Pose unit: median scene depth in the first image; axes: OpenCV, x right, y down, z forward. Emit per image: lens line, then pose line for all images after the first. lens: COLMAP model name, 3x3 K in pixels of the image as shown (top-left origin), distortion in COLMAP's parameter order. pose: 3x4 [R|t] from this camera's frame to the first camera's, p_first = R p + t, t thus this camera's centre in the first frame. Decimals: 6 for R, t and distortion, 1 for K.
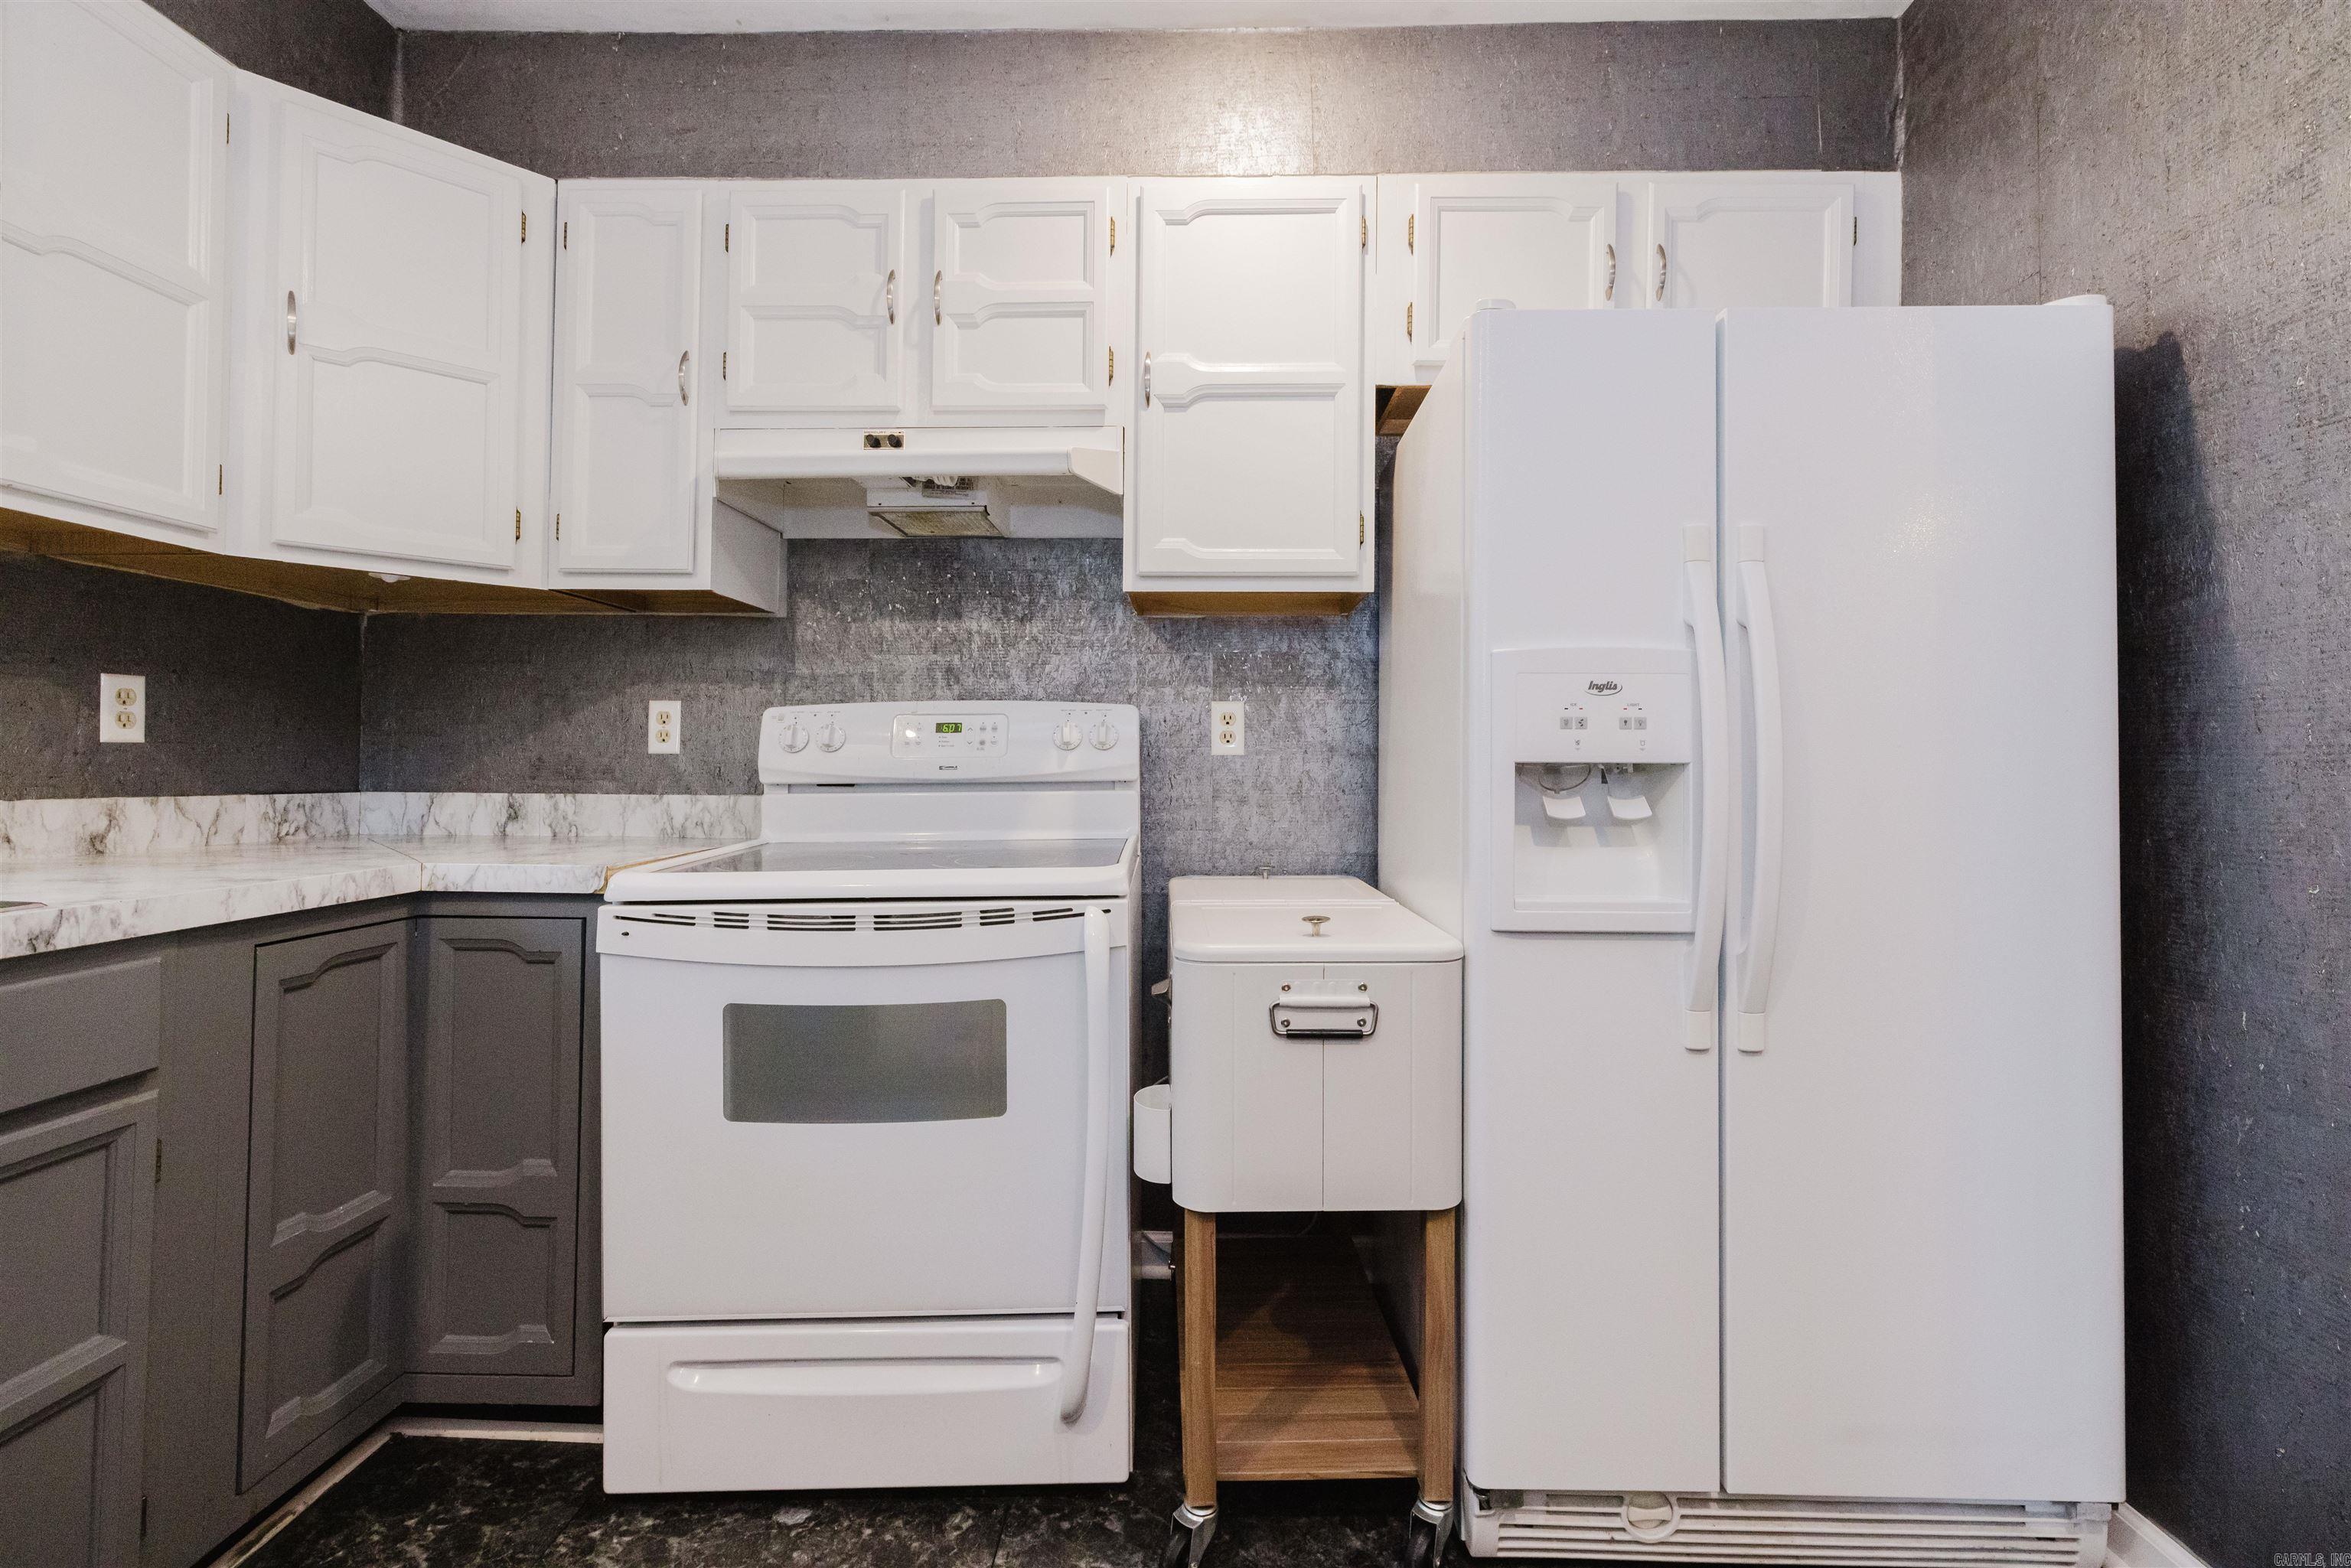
lens RADIAL K [[995.6, 0, 1171.6], [0, 995.6, 746.2], [0, 0, 1]] dist [-0.000239, 0.000313]
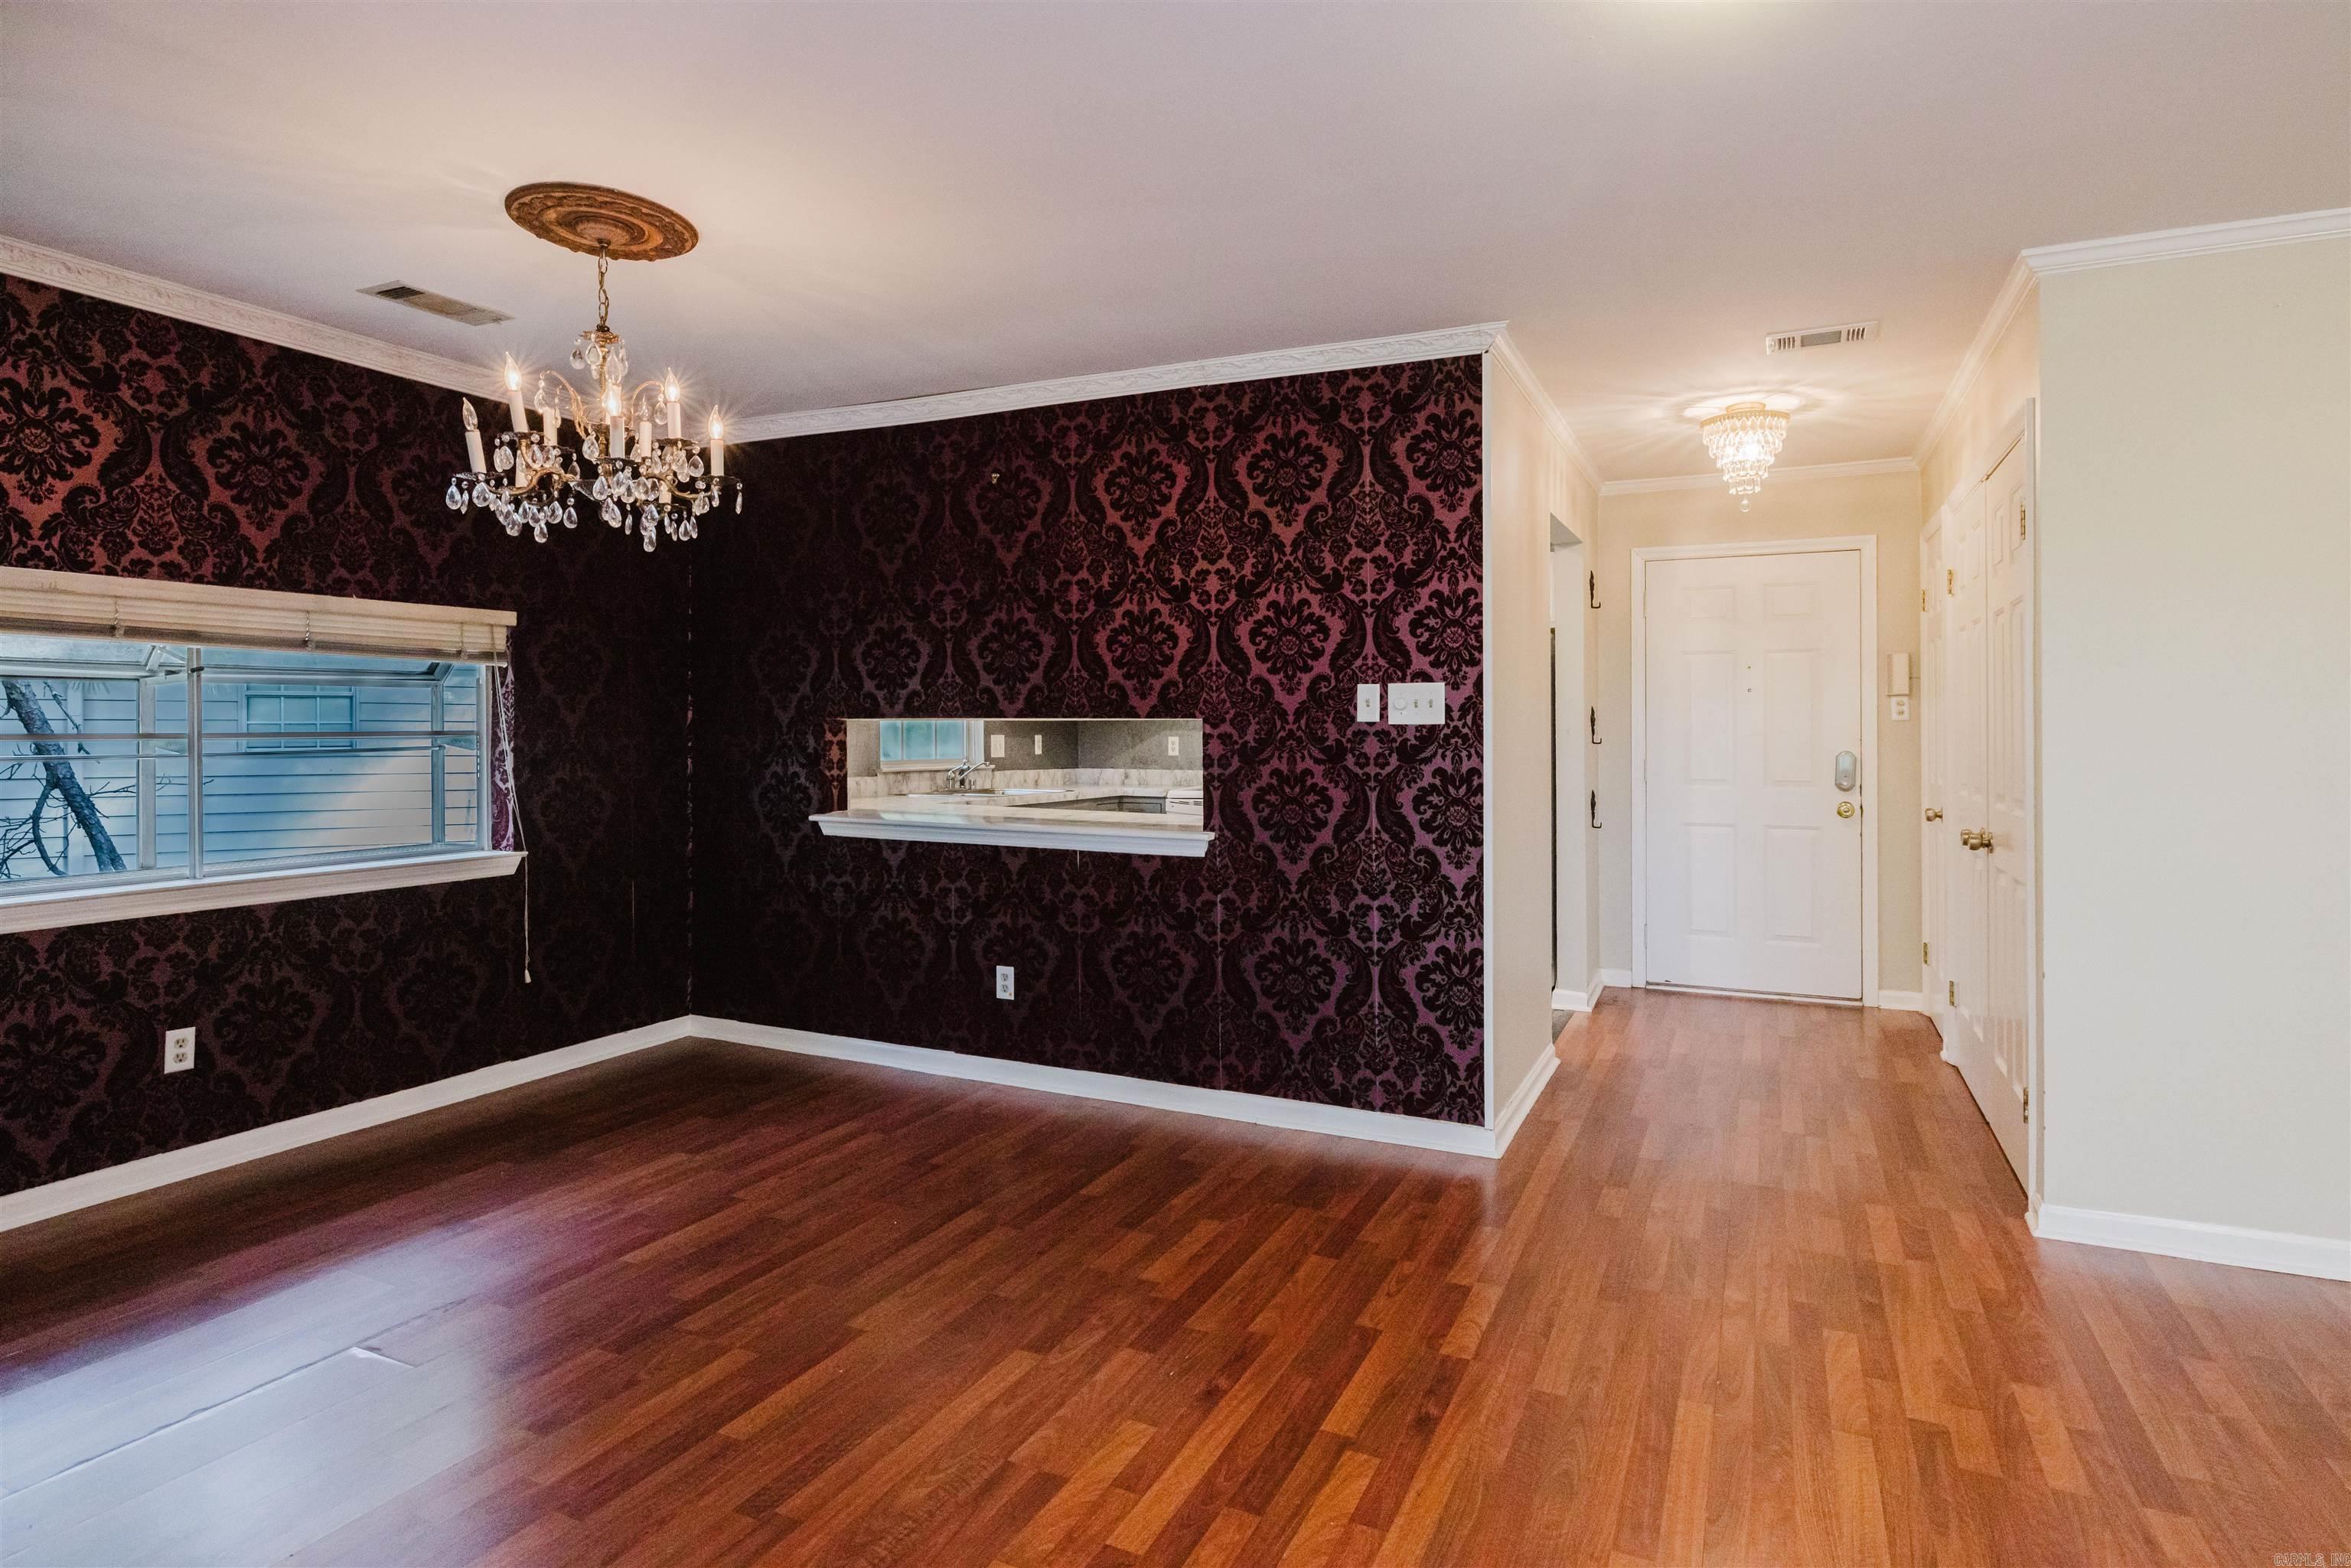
lens RADIAL K [[1240.3, 0, 1180.9], [0, 1240.3, 728.0], [0, 0, 1]] dist [-0.002962, 0.001770]
pose [[0.918006, -0.005756, -0.396526, 1.210000], [0.011093, 0.999876, 0.011168, -0.144532], [0.396412, -0.014650, 0.917956, -2.961923]]
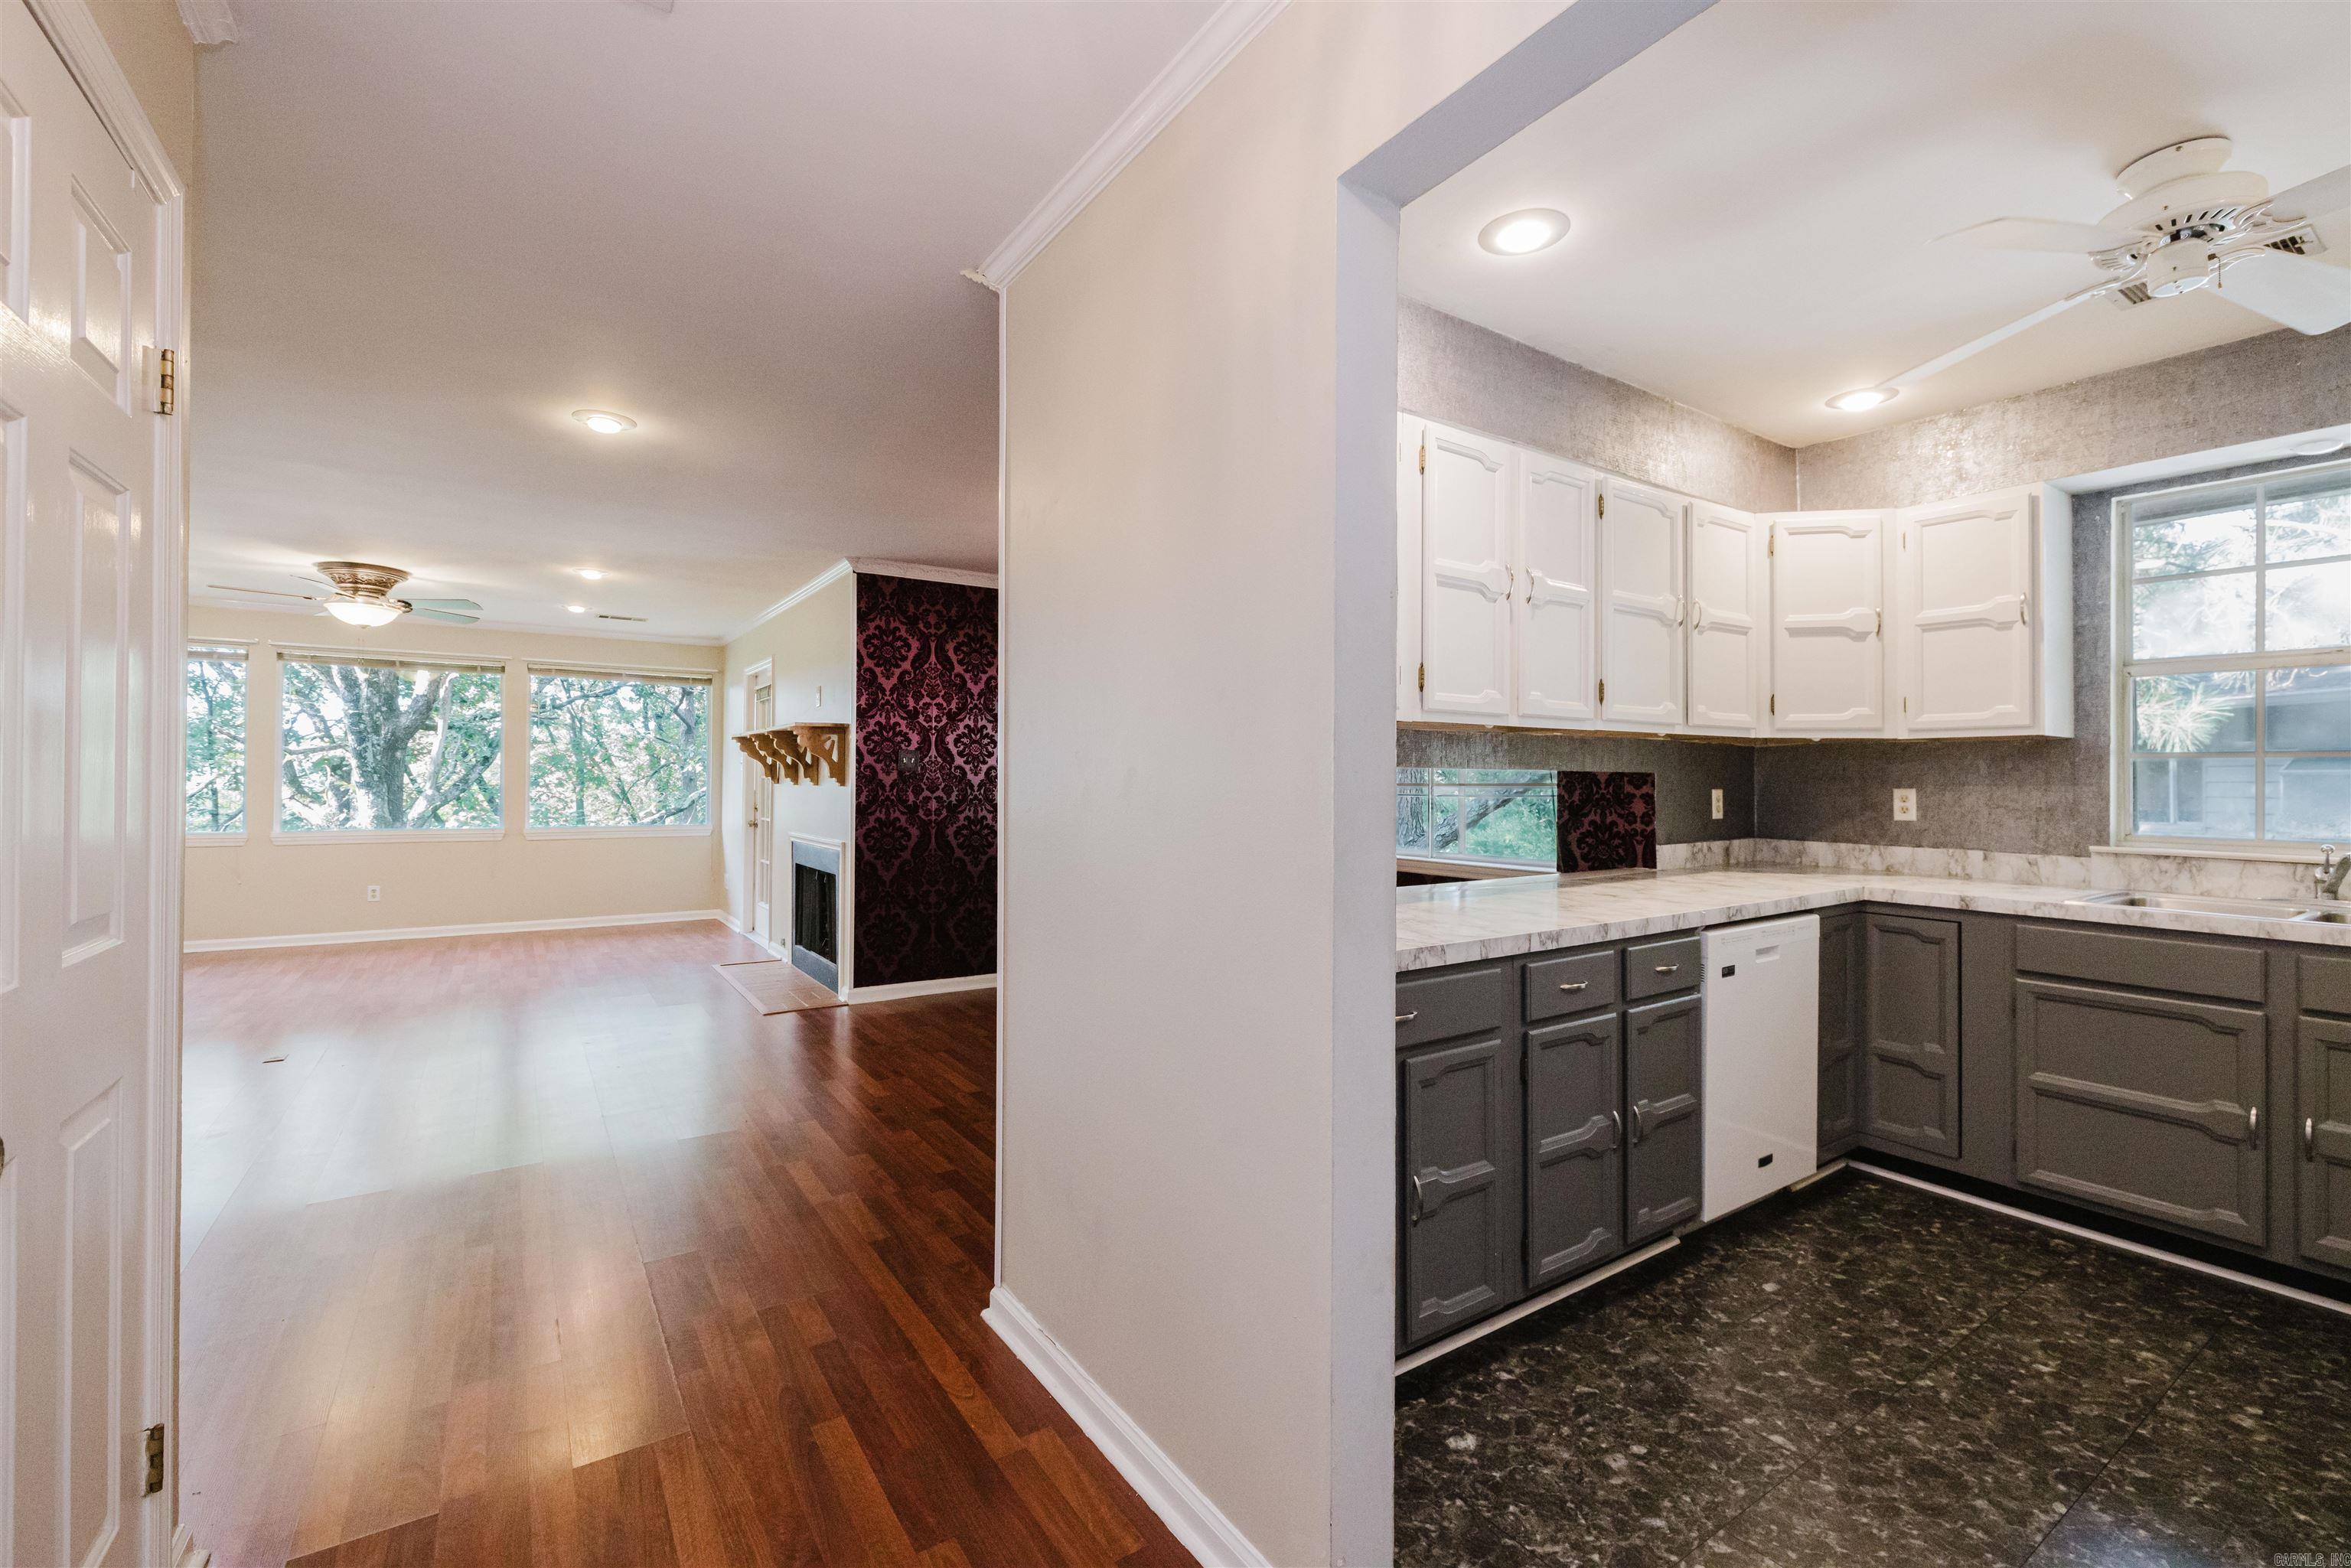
lens RADIAL K [[995.6, 0, 1185.5], [0, 995.6, 766.7], [0, 0, 1]] dist [-0.000239, 0.000313]
pose [[-0.810446, -0.020301, -0.585461, 1.452431], [-0.002622, 0.999515, -0.031028, -0.080436], [0.585807, -0.023612, -0.810106, 0.633200]]
